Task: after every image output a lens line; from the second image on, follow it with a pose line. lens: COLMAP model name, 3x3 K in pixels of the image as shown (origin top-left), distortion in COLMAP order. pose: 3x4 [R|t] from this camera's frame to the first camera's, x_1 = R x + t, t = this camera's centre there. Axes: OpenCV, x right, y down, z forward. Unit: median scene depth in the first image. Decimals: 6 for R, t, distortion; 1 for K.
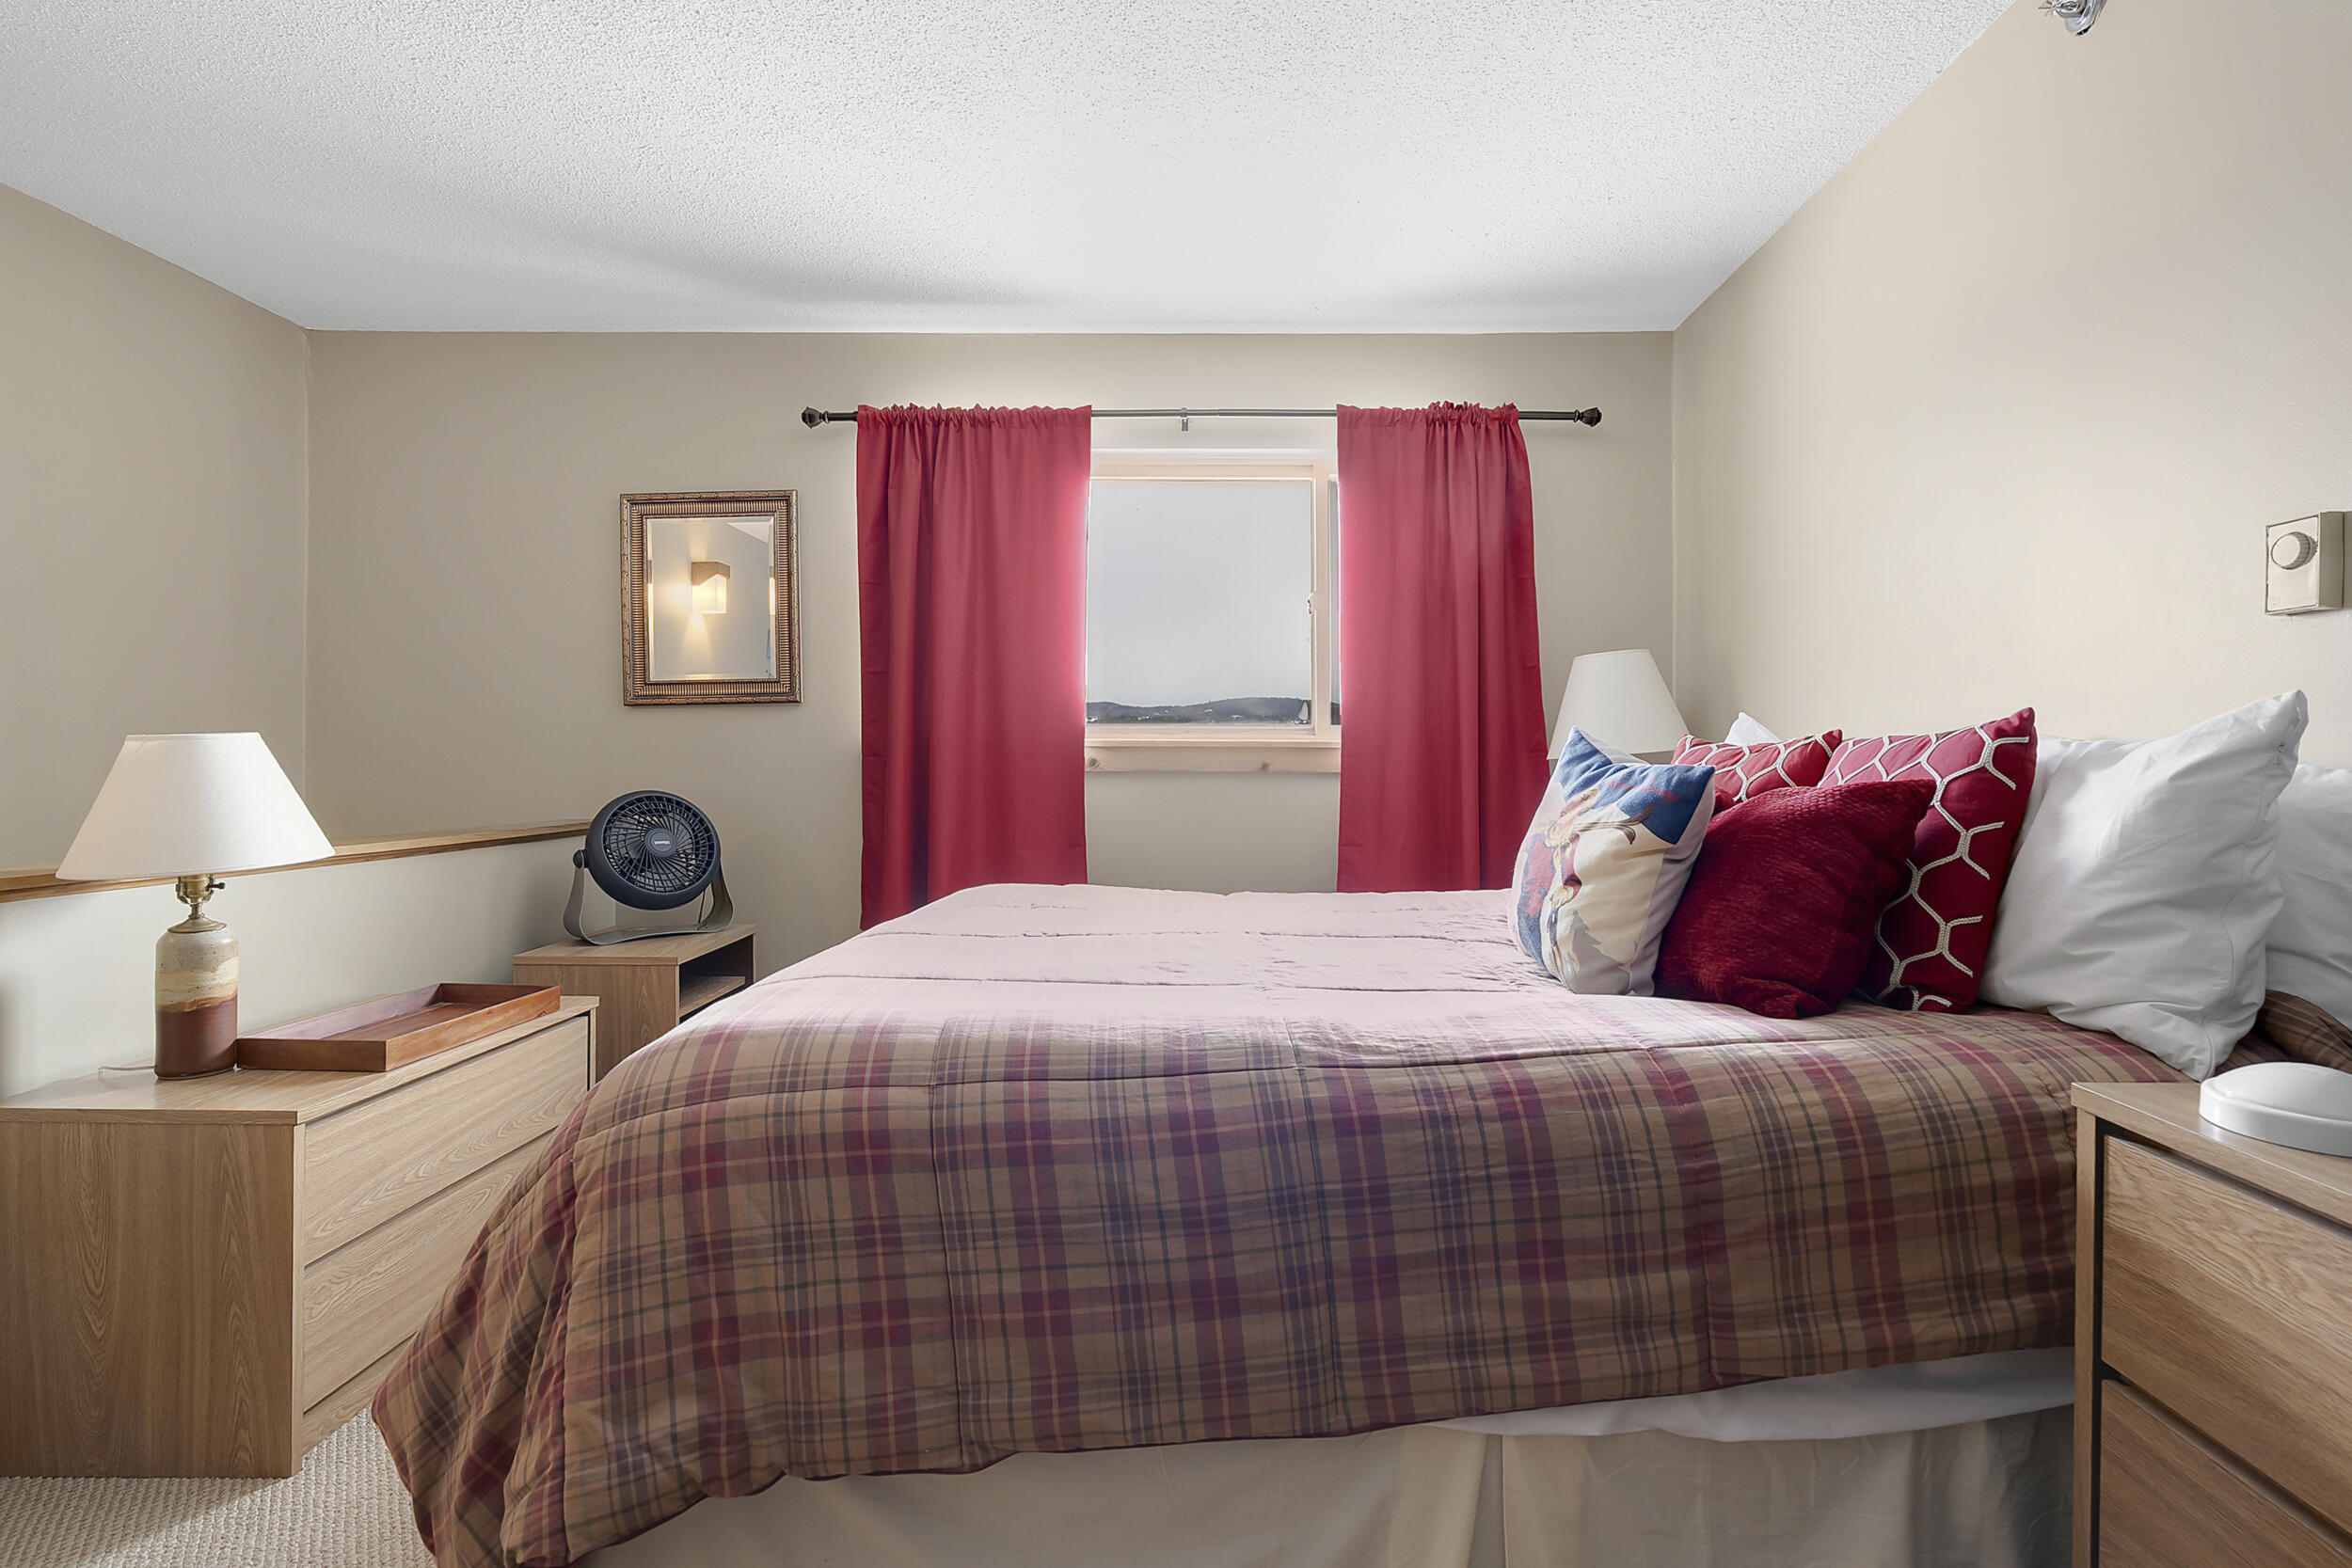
lens RADIAL K [[1081.4, 0, 1217.7], [0, 1081.4, 768.3], [0, 0, 1]] dist [-0.009331, 0.001584]
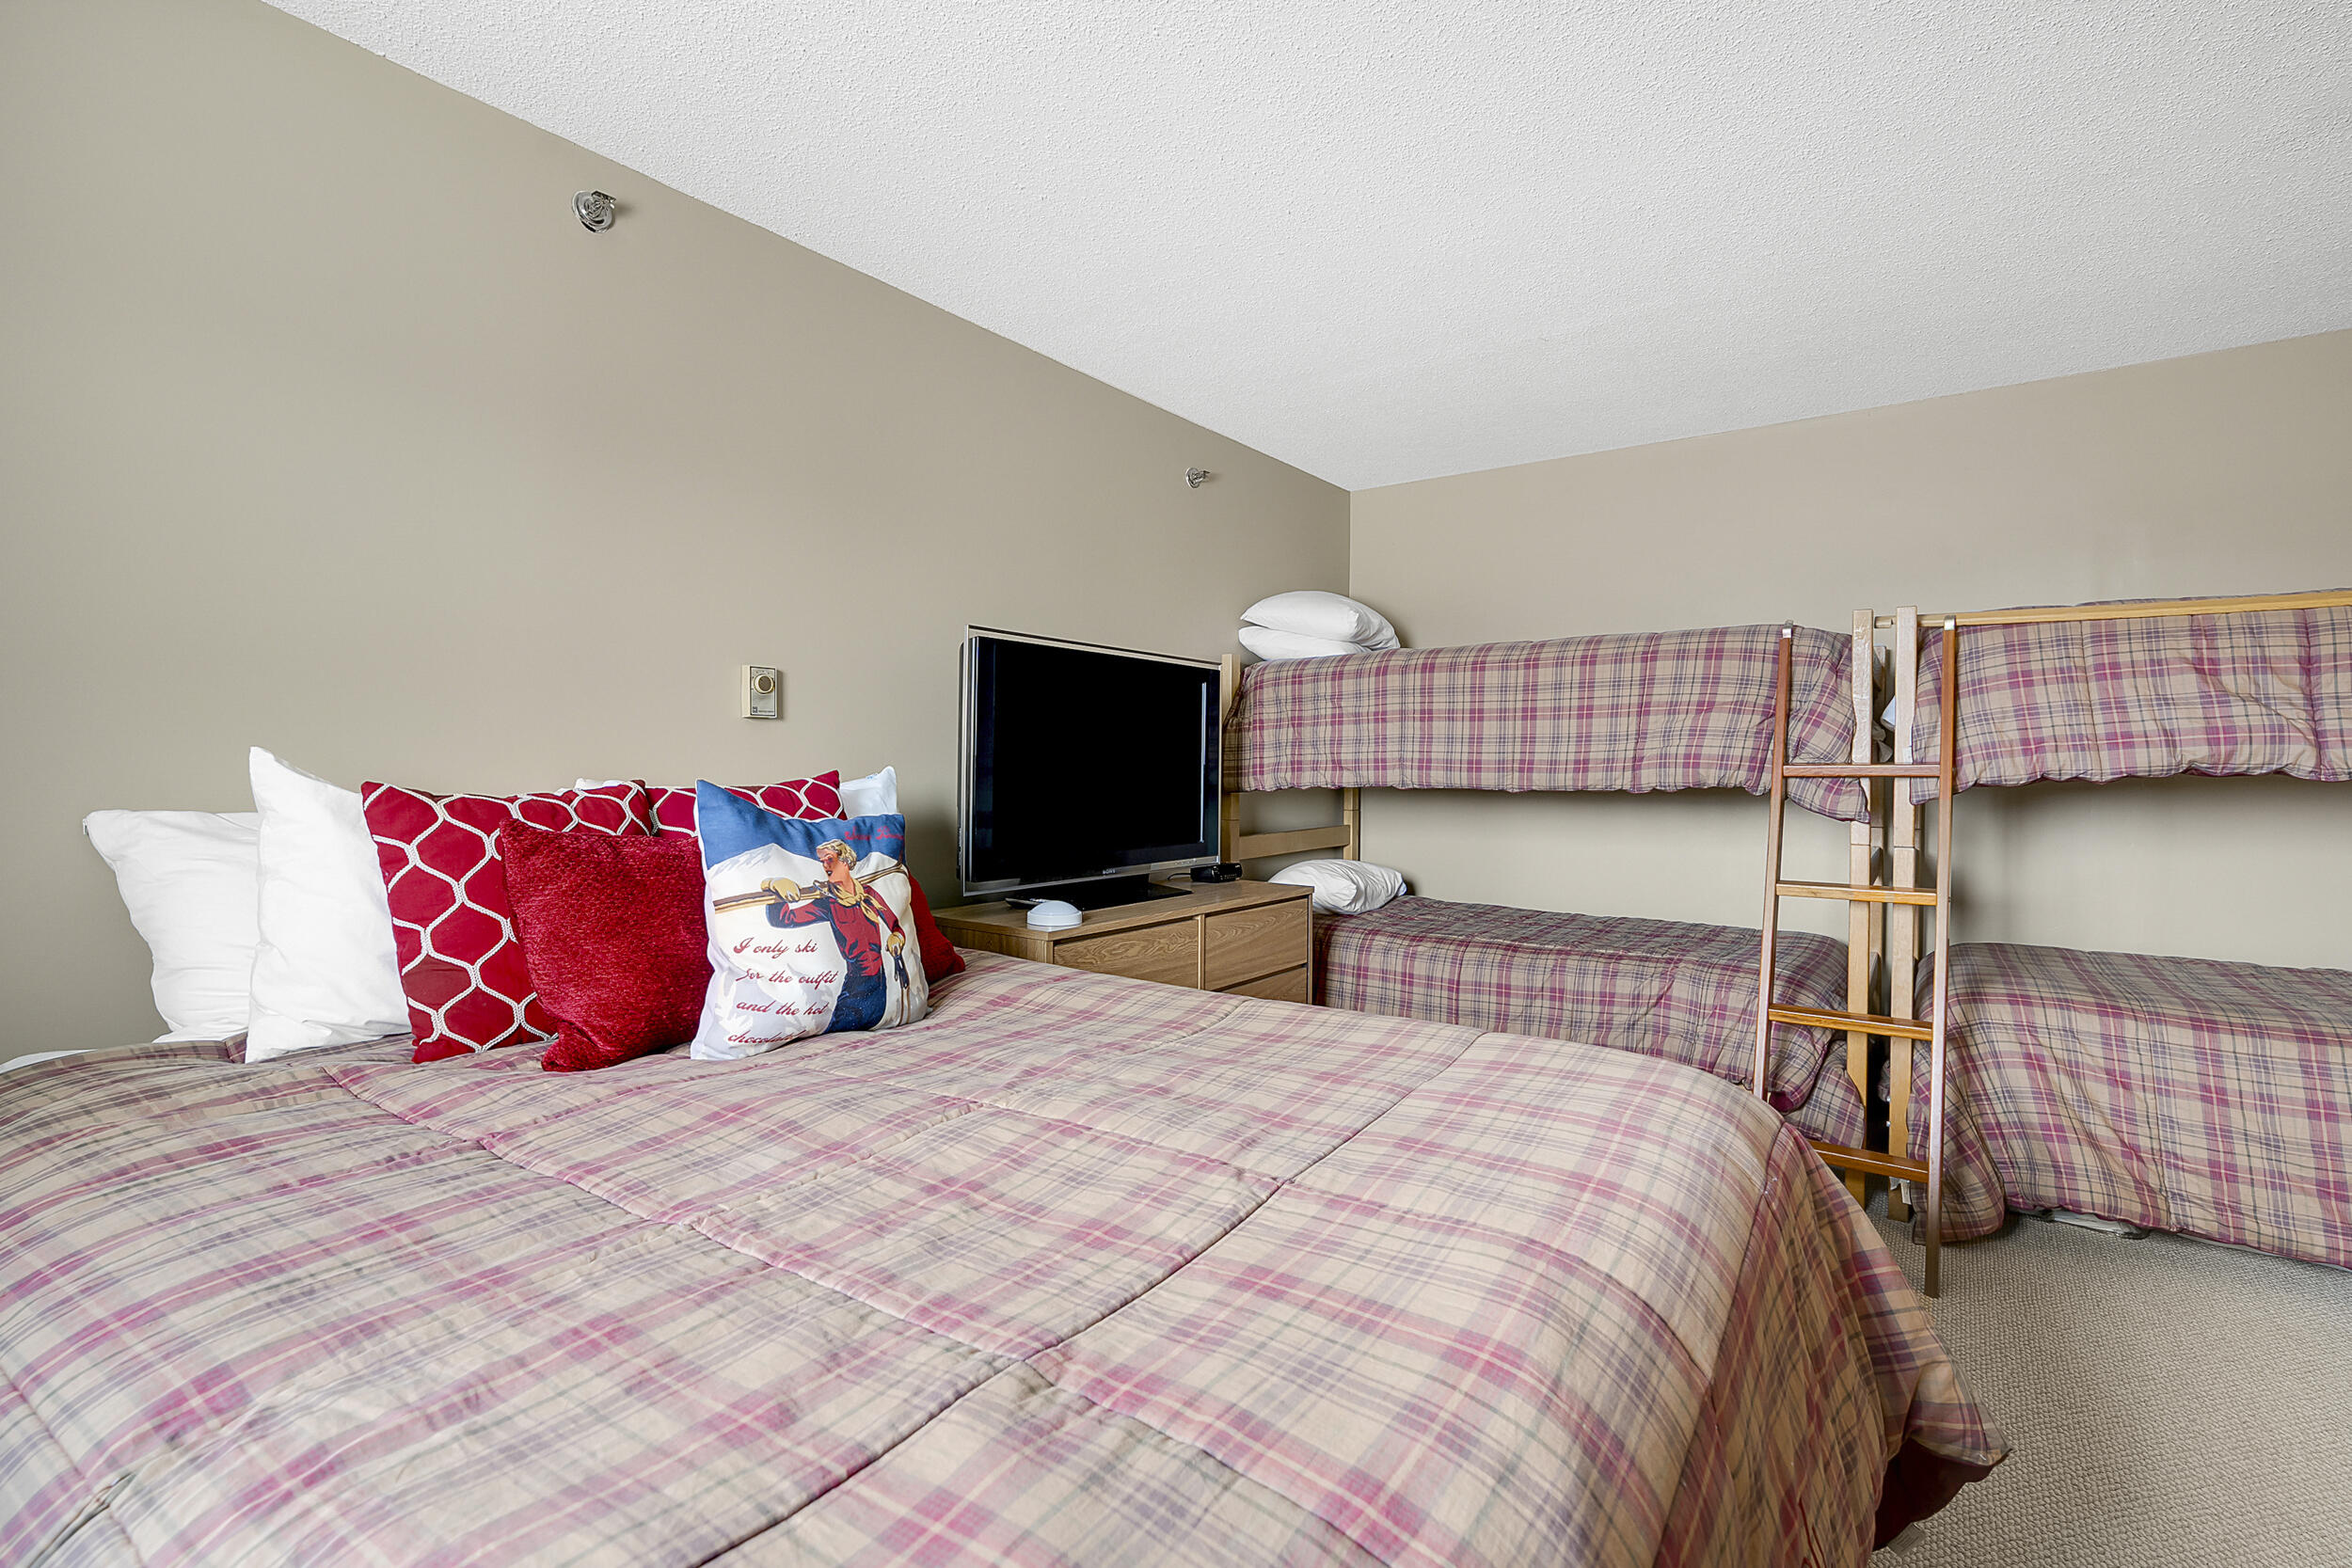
lens RADIAL K [[1081.4, 0, 1164.7], [0, 1081.4, 774.6], [0, 0, 1]] dist [-0.009331, 0.001584]
pose [[-0.807652, -0.014369, 0.589485, -0.730759], [-0.004147, 0.999817, 0.018689, -0.096048], [-0.589645, 0.012650, -0.807563, 2.380666]]
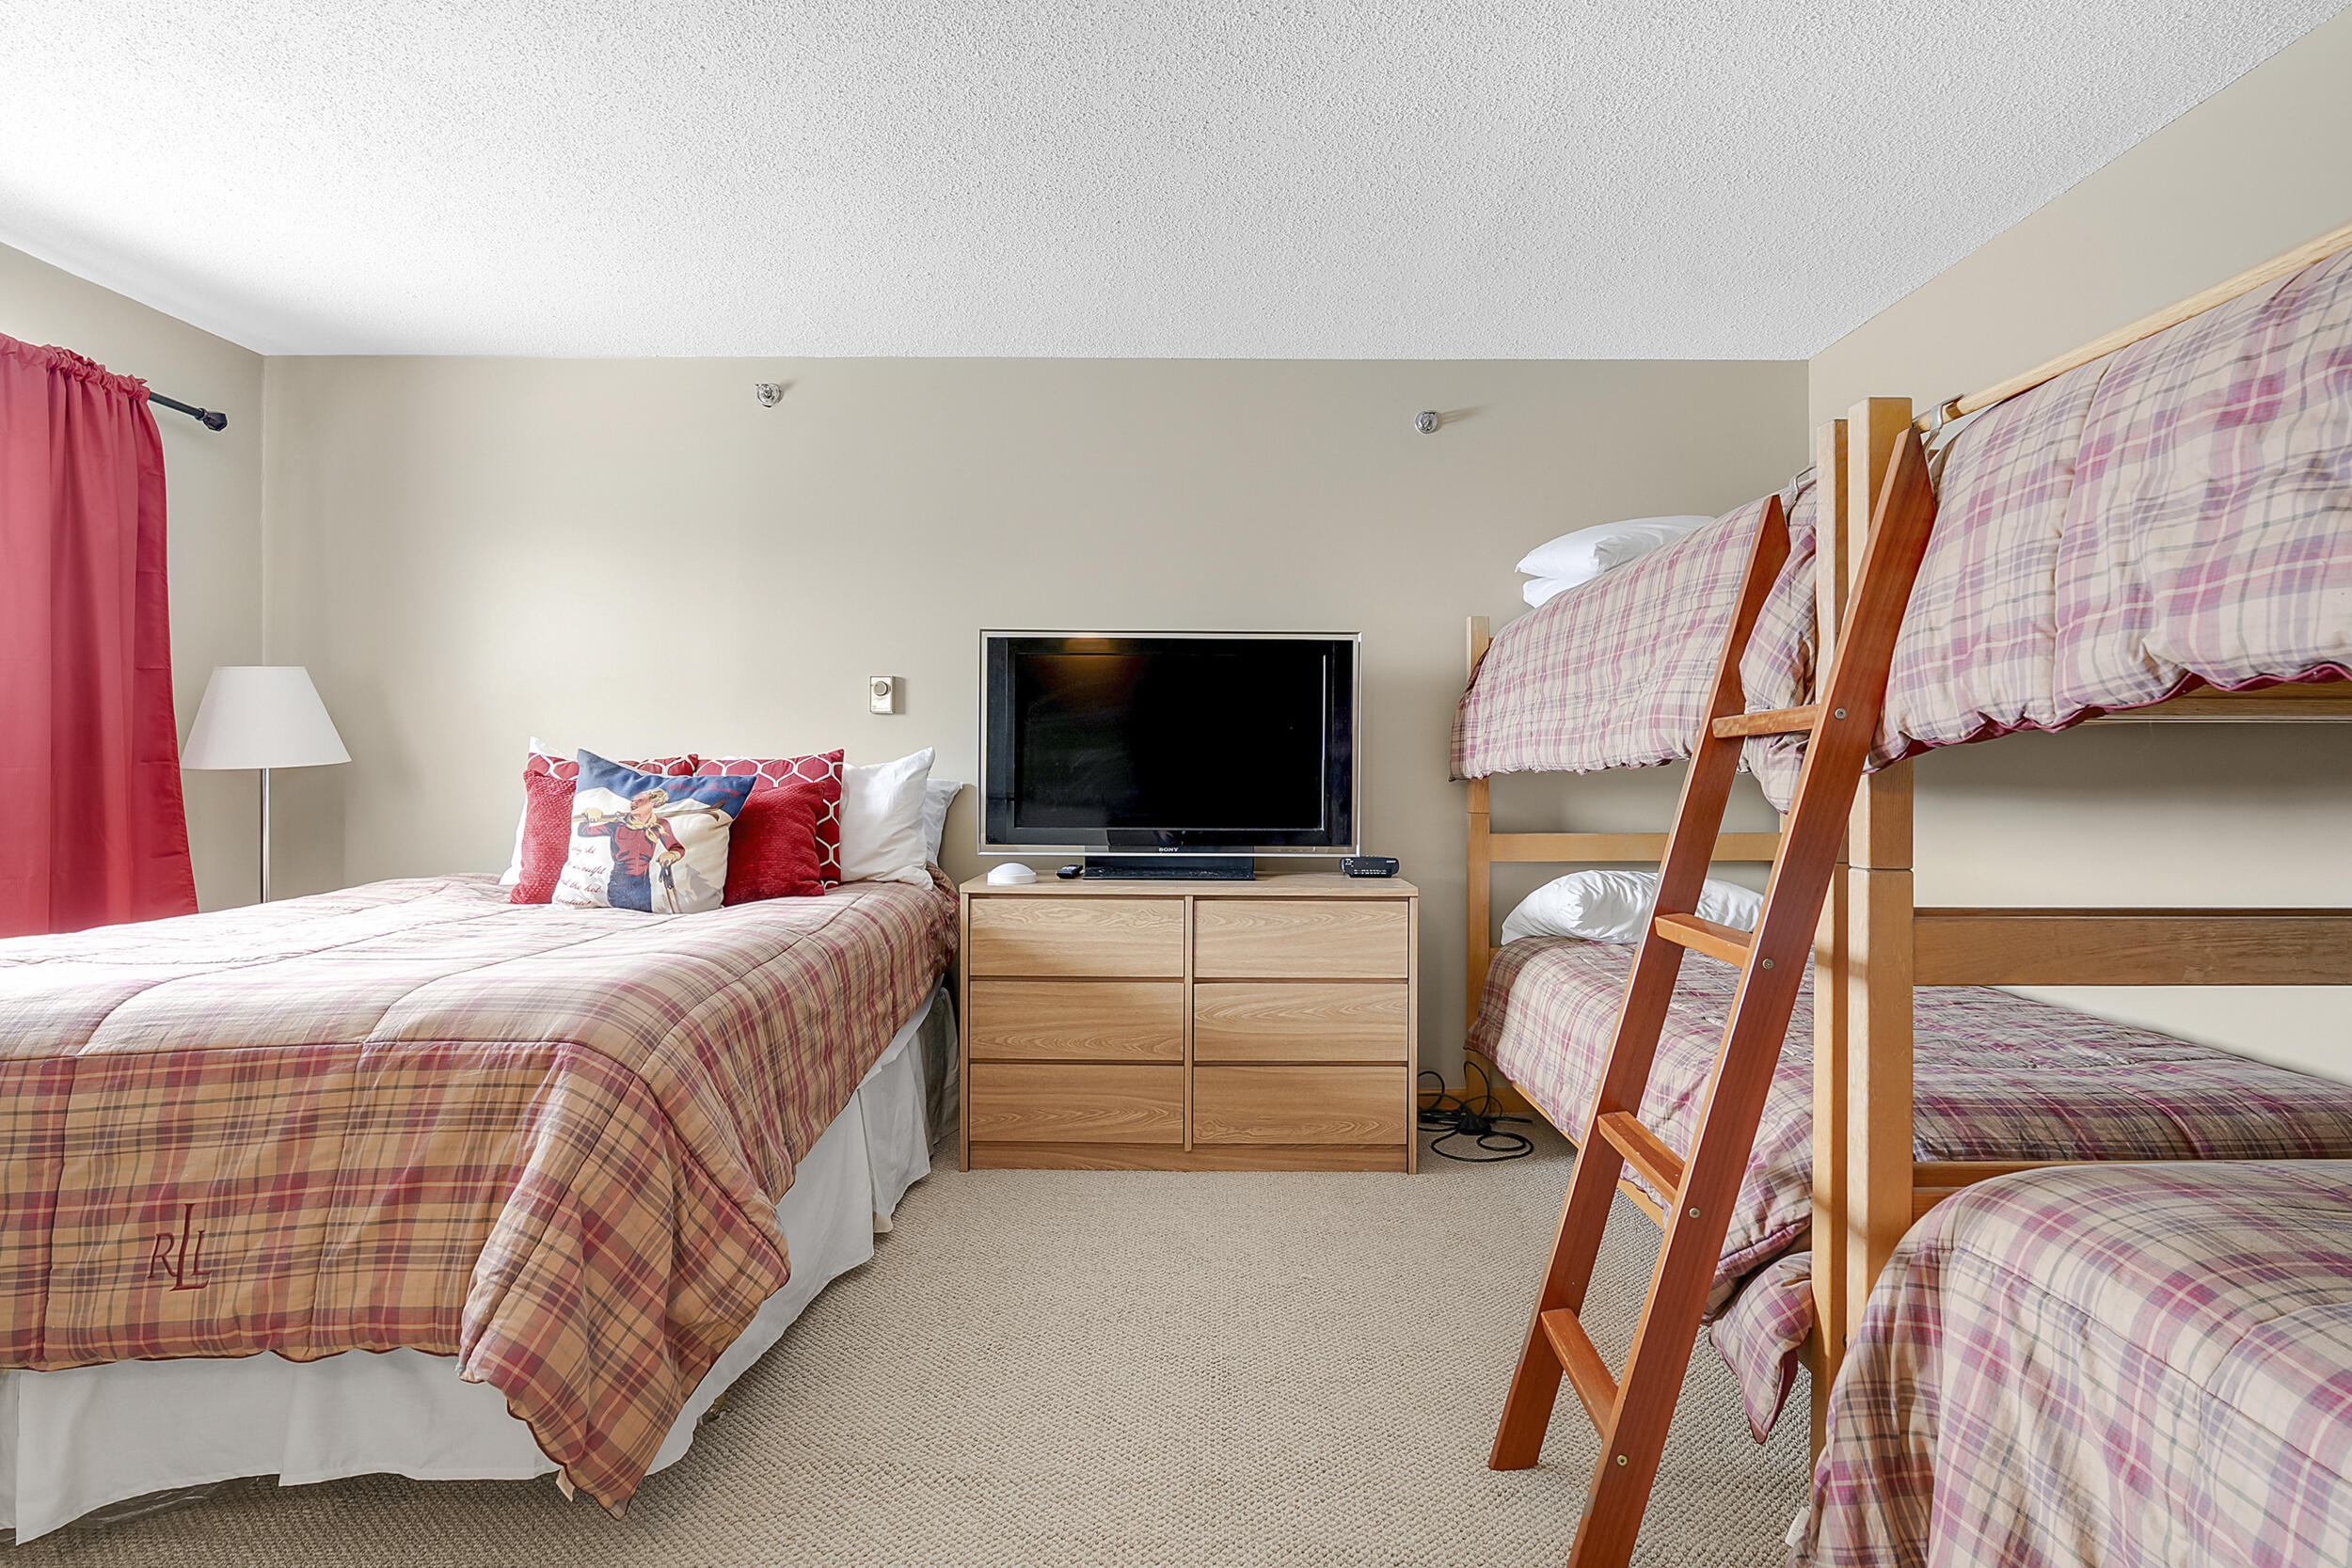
lens RADIAL K [[1141.5, 0, 1182.1], [0, 1141.5, 771.2], [0, 0, 1]] dist [-0.005152, 0.002264]
pose [[0.001991, -0.002617, 0.999995, -1.911552], [0.004261, 0.999988, 0.002608, -0.015420], [-0.999989, 0.004256, 0.002002, 0.332091]]
